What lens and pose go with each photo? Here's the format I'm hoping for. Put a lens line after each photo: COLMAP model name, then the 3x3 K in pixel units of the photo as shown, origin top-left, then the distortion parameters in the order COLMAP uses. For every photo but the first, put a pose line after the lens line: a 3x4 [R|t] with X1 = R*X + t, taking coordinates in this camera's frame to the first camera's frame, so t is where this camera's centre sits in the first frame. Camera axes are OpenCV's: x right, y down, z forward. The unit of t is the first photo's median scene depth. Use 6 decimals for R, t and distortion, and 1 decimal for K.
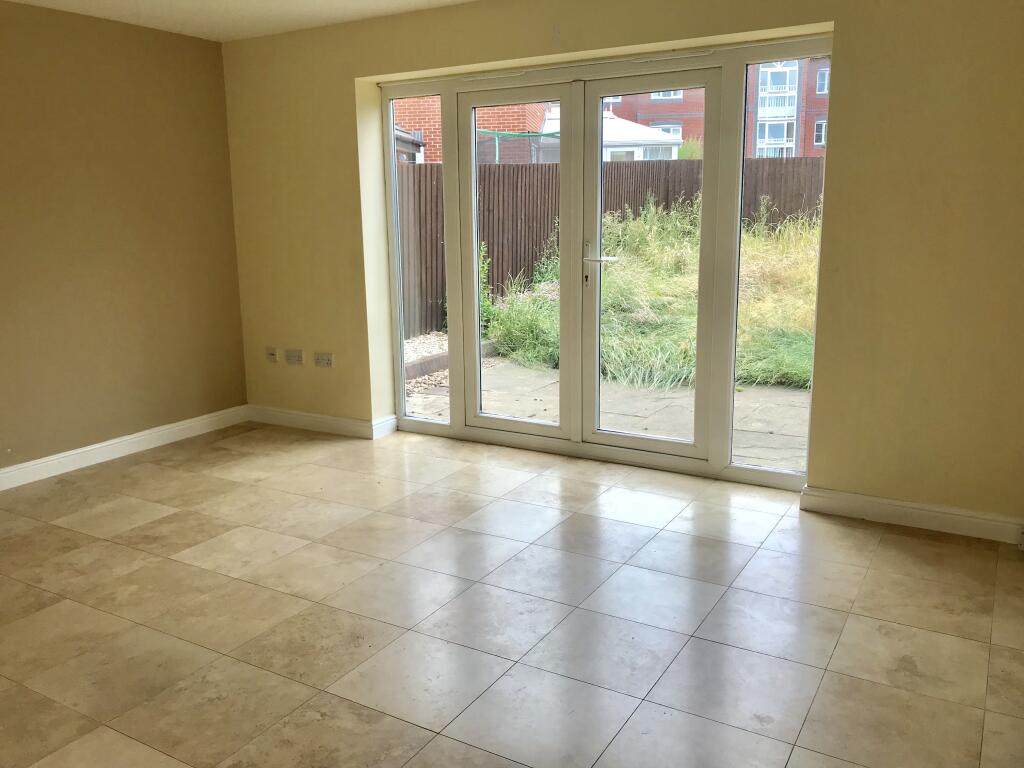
lens RADIAL K [[845.5, 0, 511.8], [0, 845.5, 382.8], [0, 0, 1]] dist [0.011916, 0.005775]
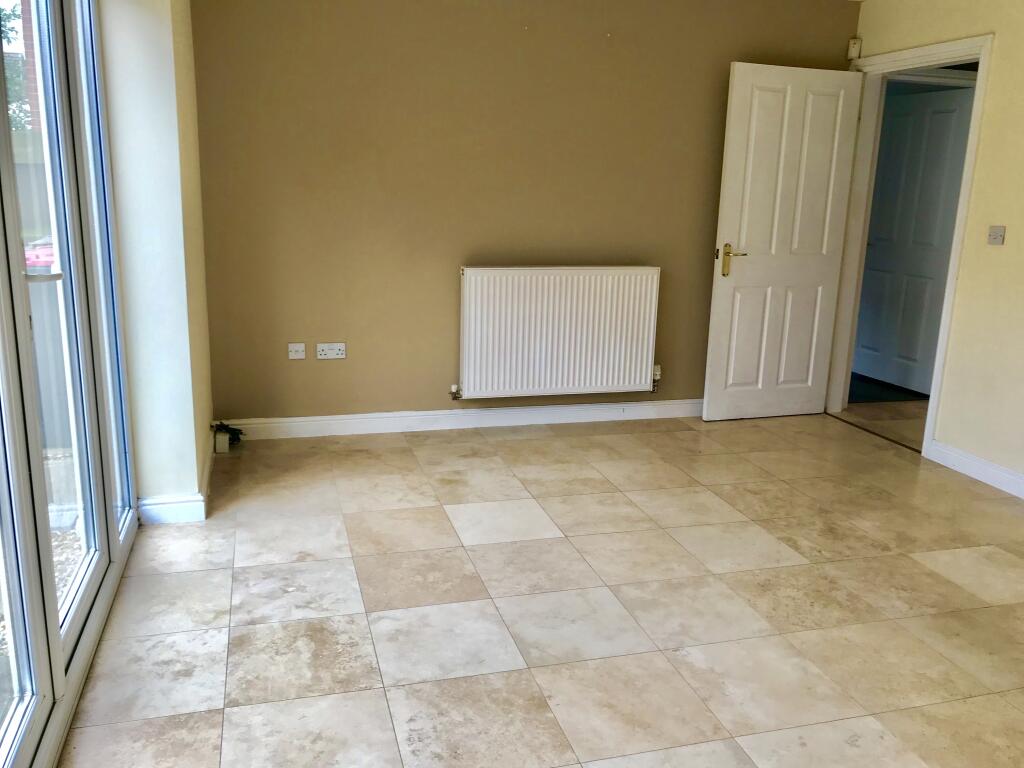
lens RADIAL K [[845.5, 0, 511.0], [0, 845.5, 383.5], [0, 0, 1]] dist [0.011916, 0.005775]
pose [[-0.733245, -0.166443, 0.659278, -0.609093], [0.117402, 0.924027, 0.363855, -0.359665], [-0.669752, 0.344196, -0.657998, 1.821490]]
